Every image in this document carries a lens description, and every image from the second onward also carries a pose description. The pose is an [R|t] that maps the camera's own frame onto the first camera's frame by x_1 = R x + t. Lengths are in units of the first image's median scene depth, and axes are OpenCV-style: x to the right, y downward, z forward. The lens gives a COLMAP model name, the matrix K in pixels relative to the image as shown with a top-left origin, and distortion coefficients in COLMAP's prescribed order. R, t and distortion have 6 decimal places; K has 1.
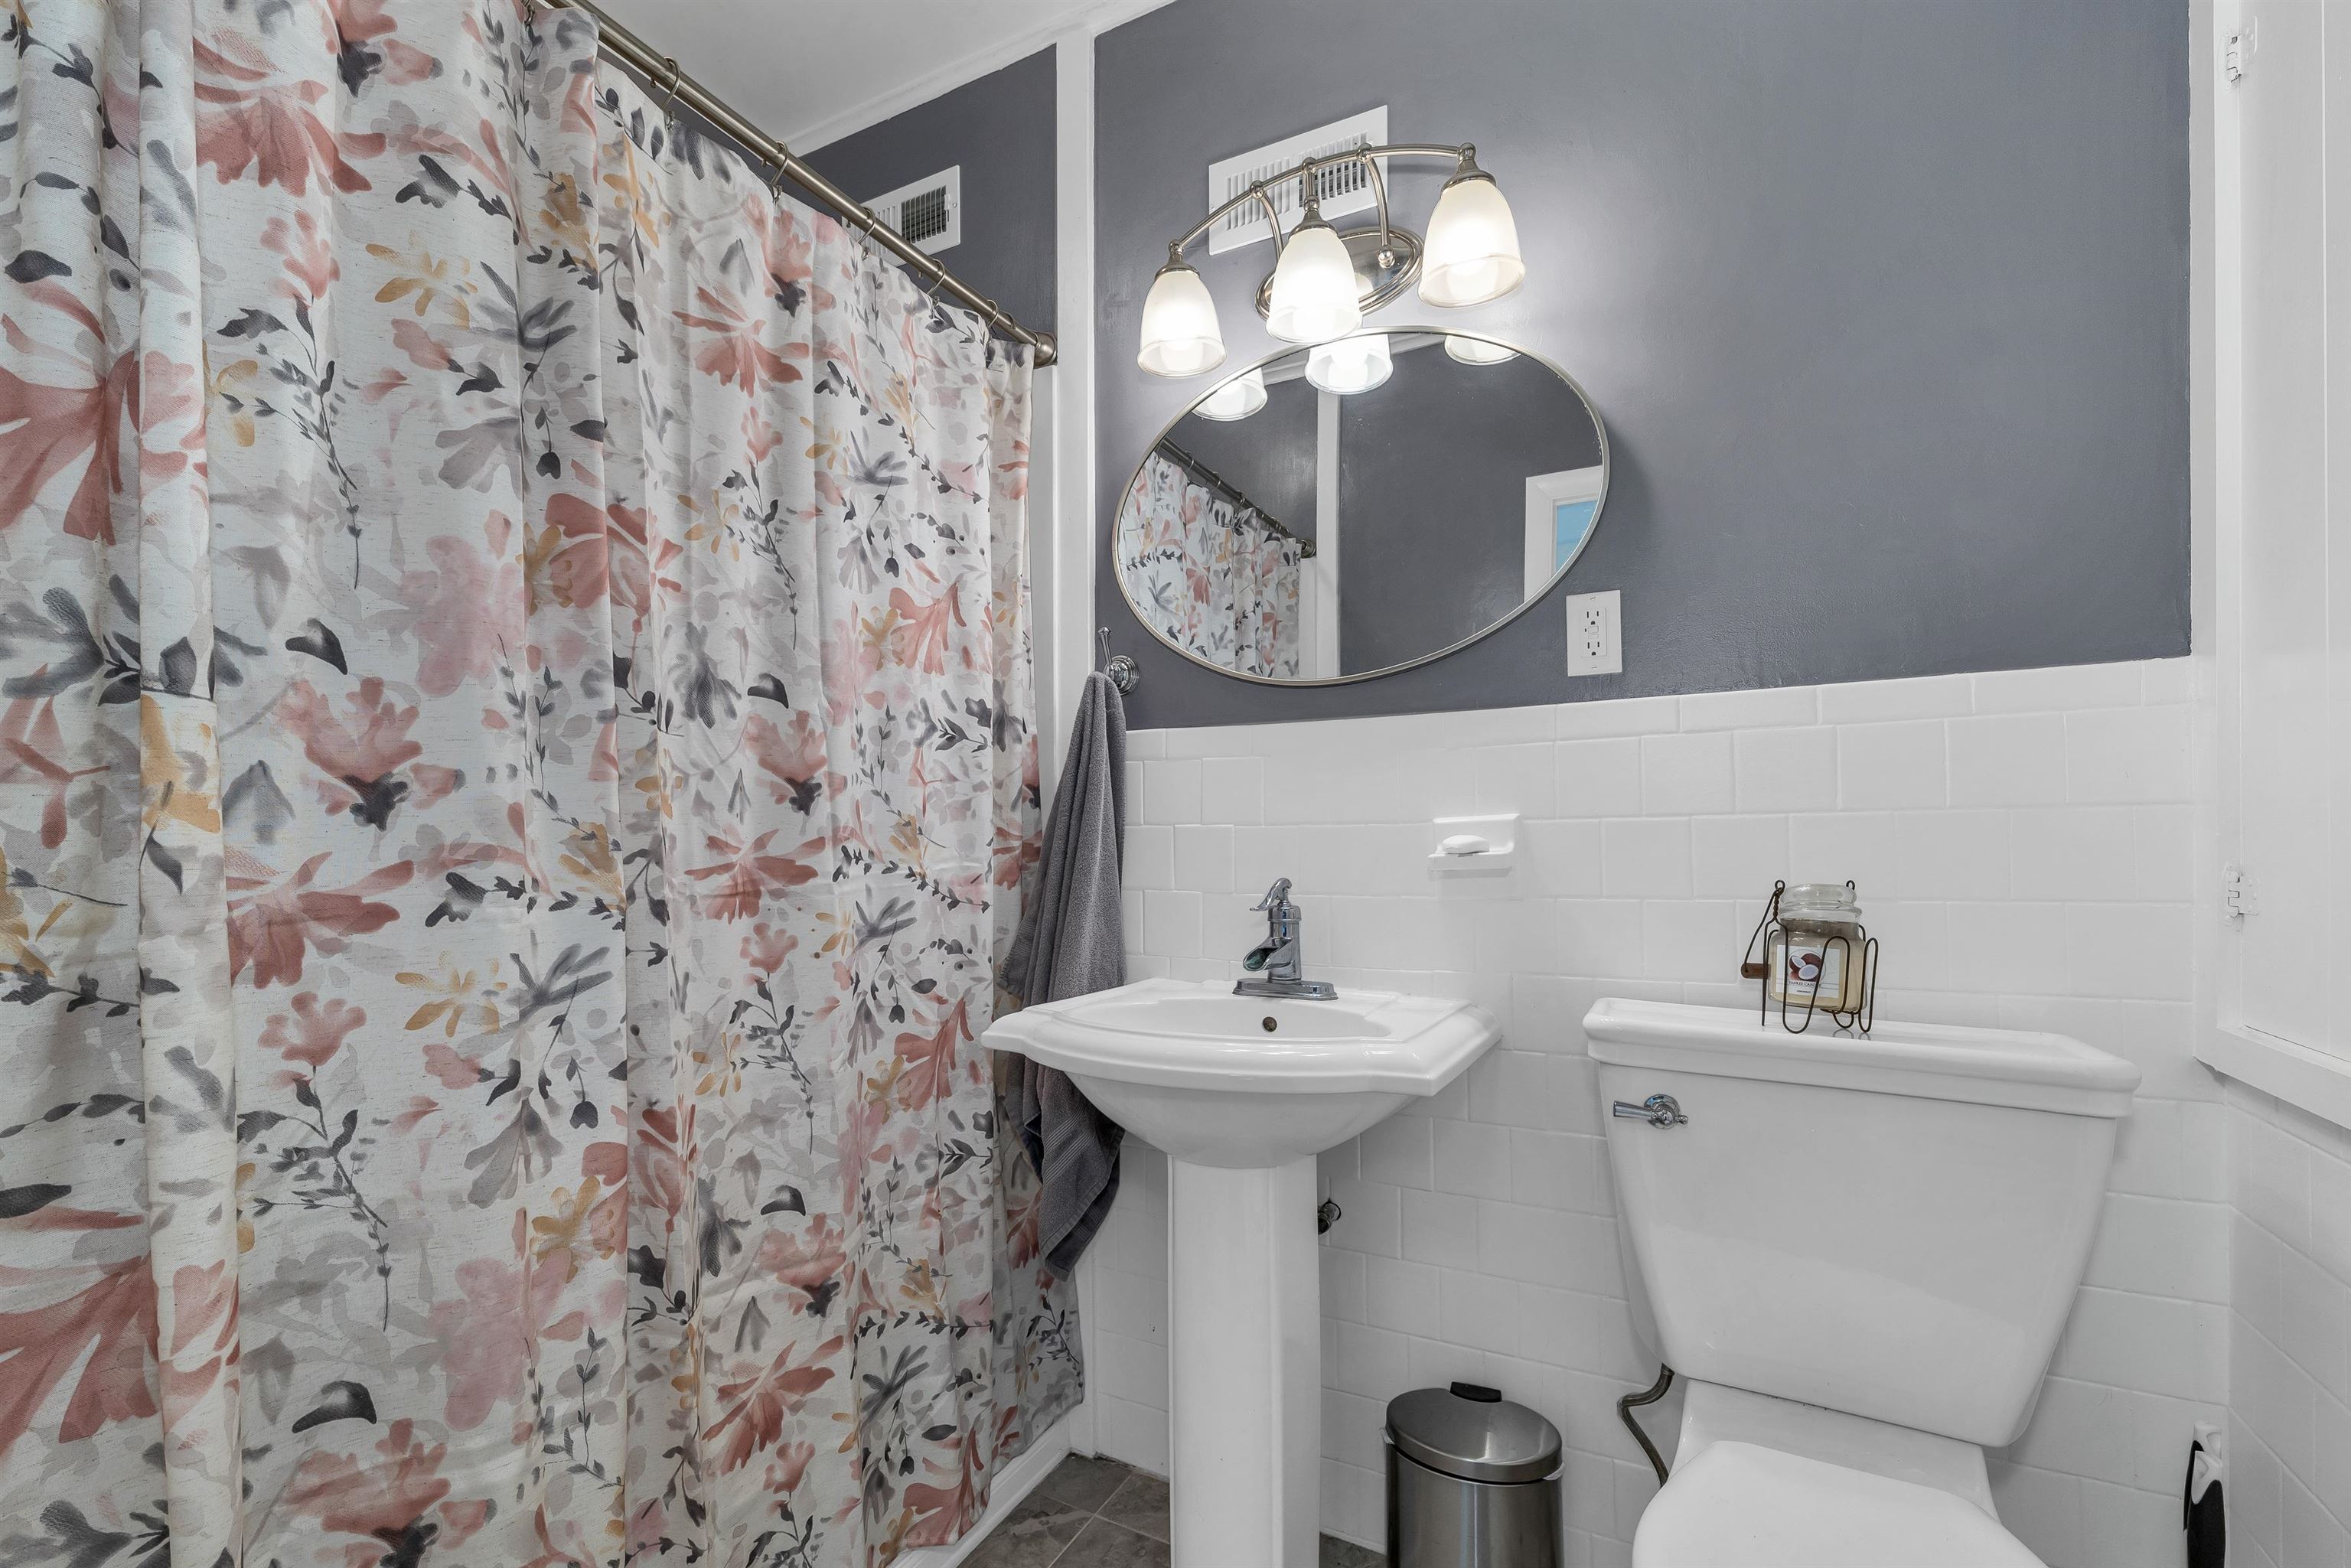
lens RADIAL K [[1005.2, 0, 1174.2], [0, 1005.2, 829.3], [0, 0, 1]] dist [0.000356, -0.000294]
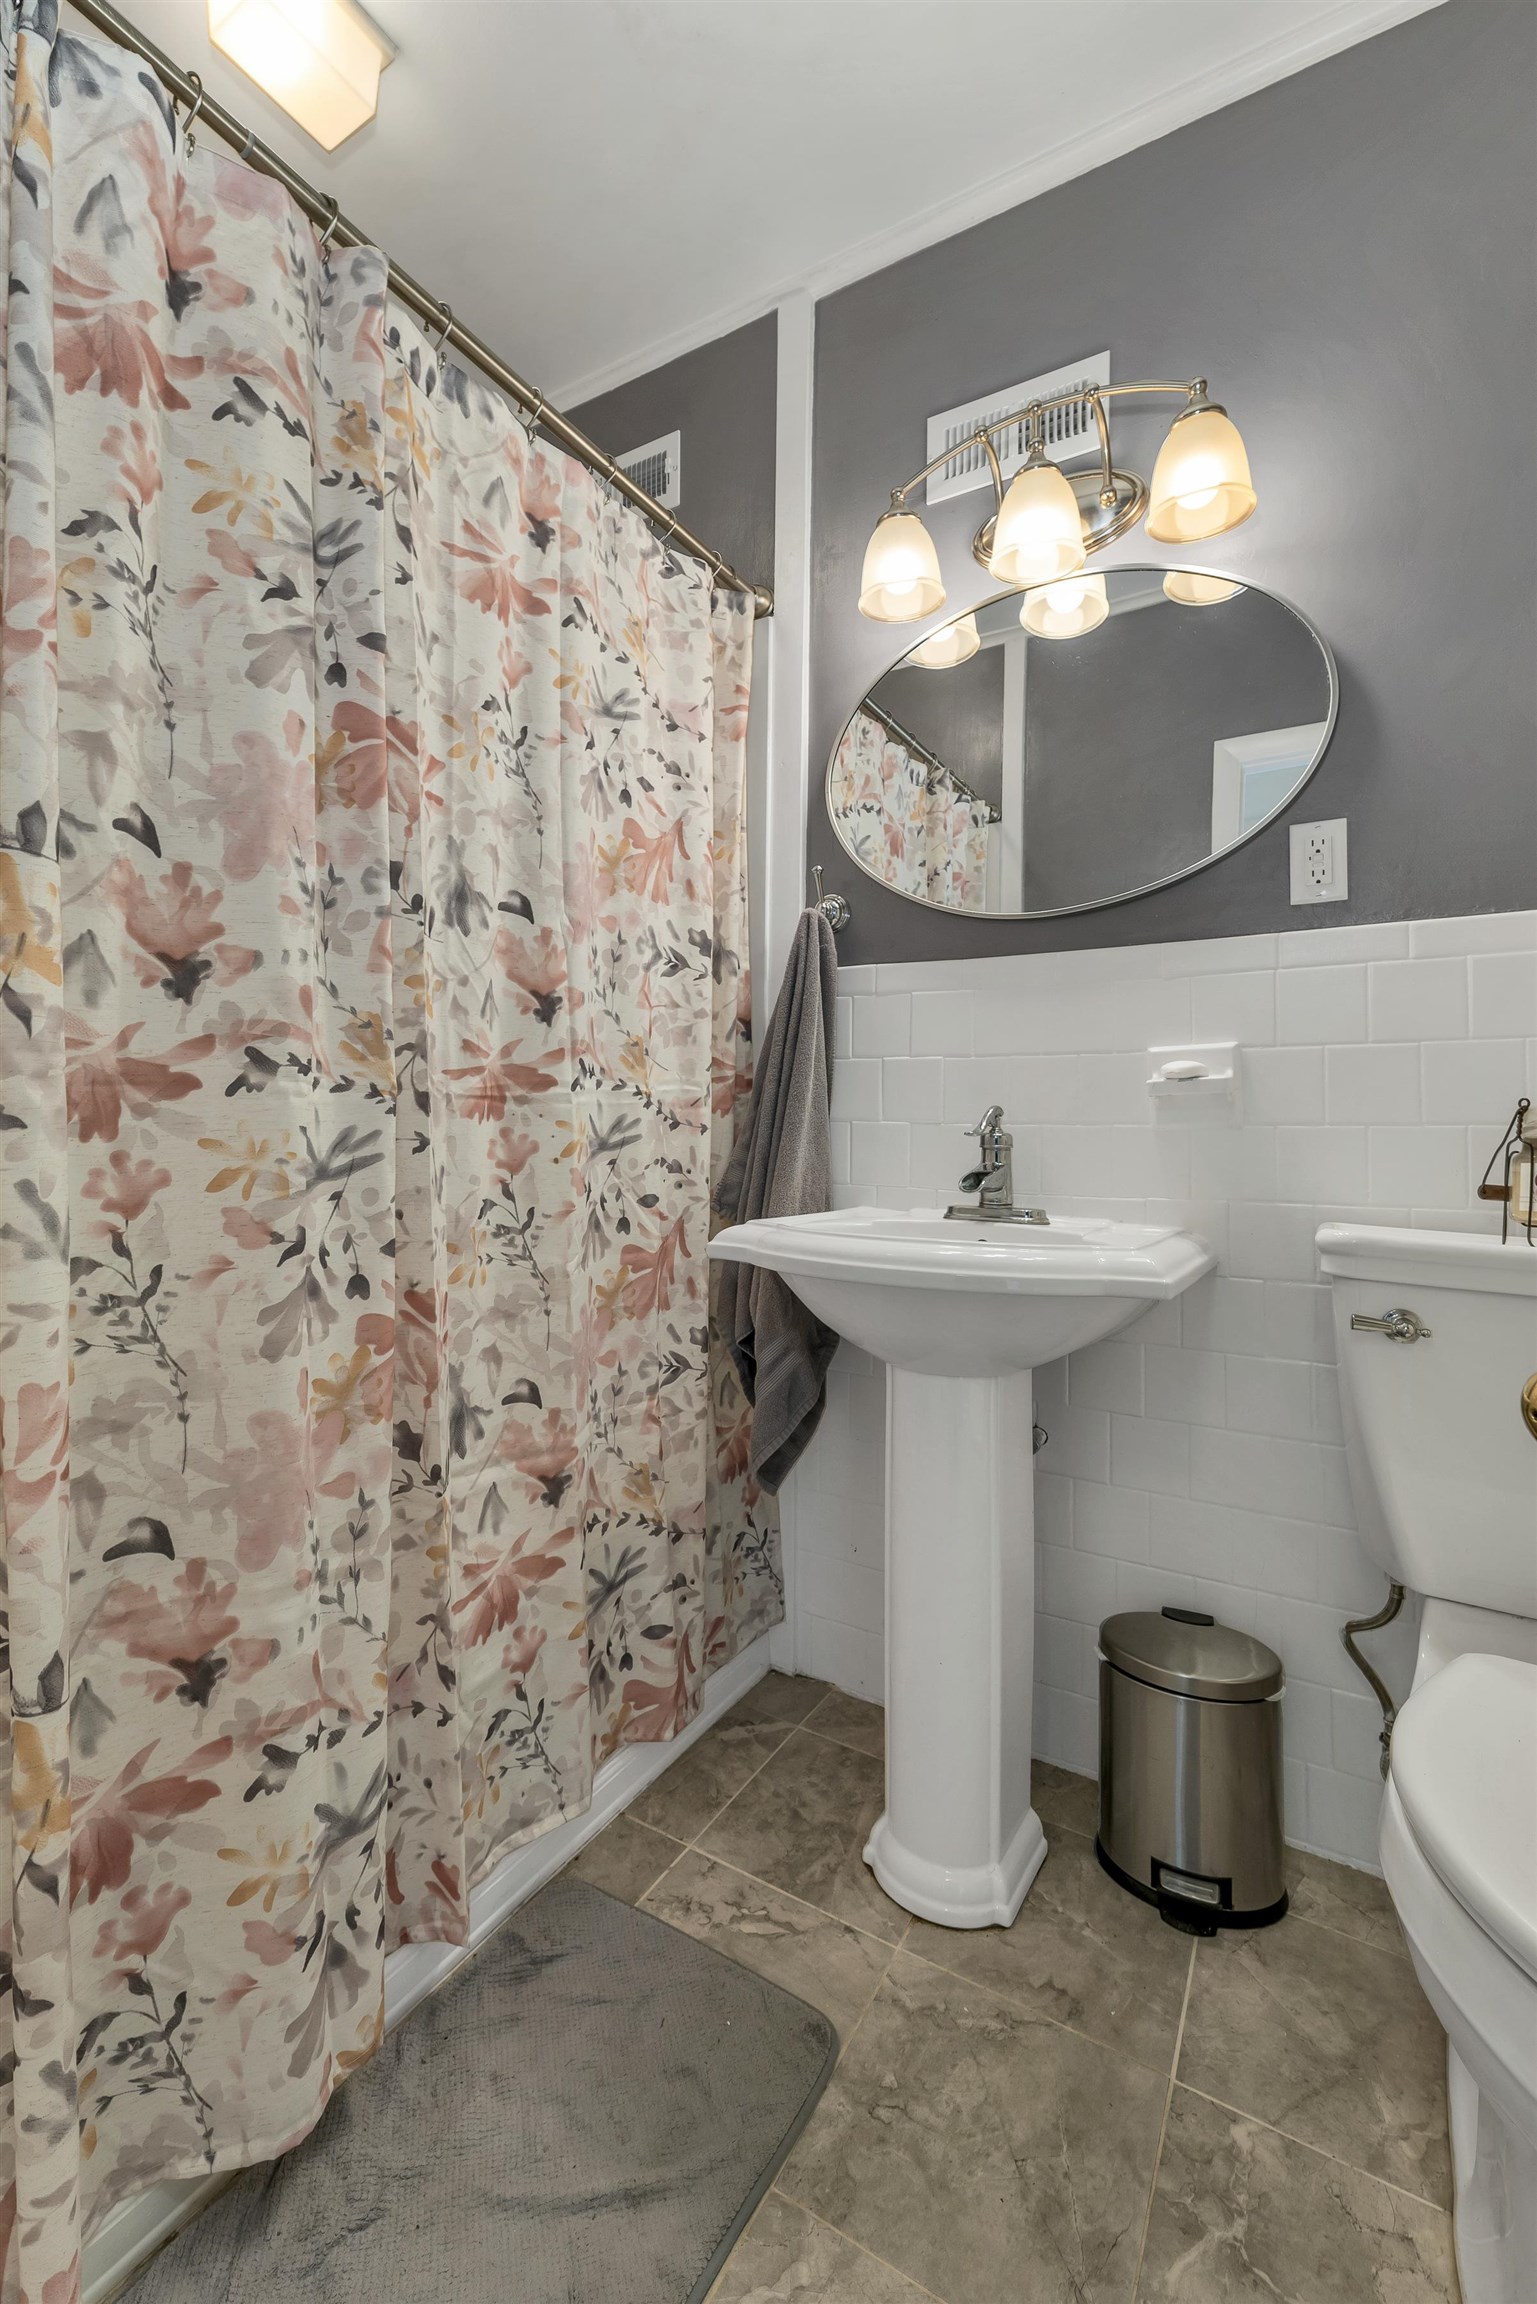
lens RADIAL K [[971.5, 0, 766.1], [0, 971.5, 1110.6], [0, 0, 1]] dist [0.001562, 0.000202]
pose [[0.998371, 0.016442, -0.054628, -0.093224], [-0.016982, 0.999811, -0.009438, 0.088624], [0.054462, 0.010351, 0.998462, 0.004249]]
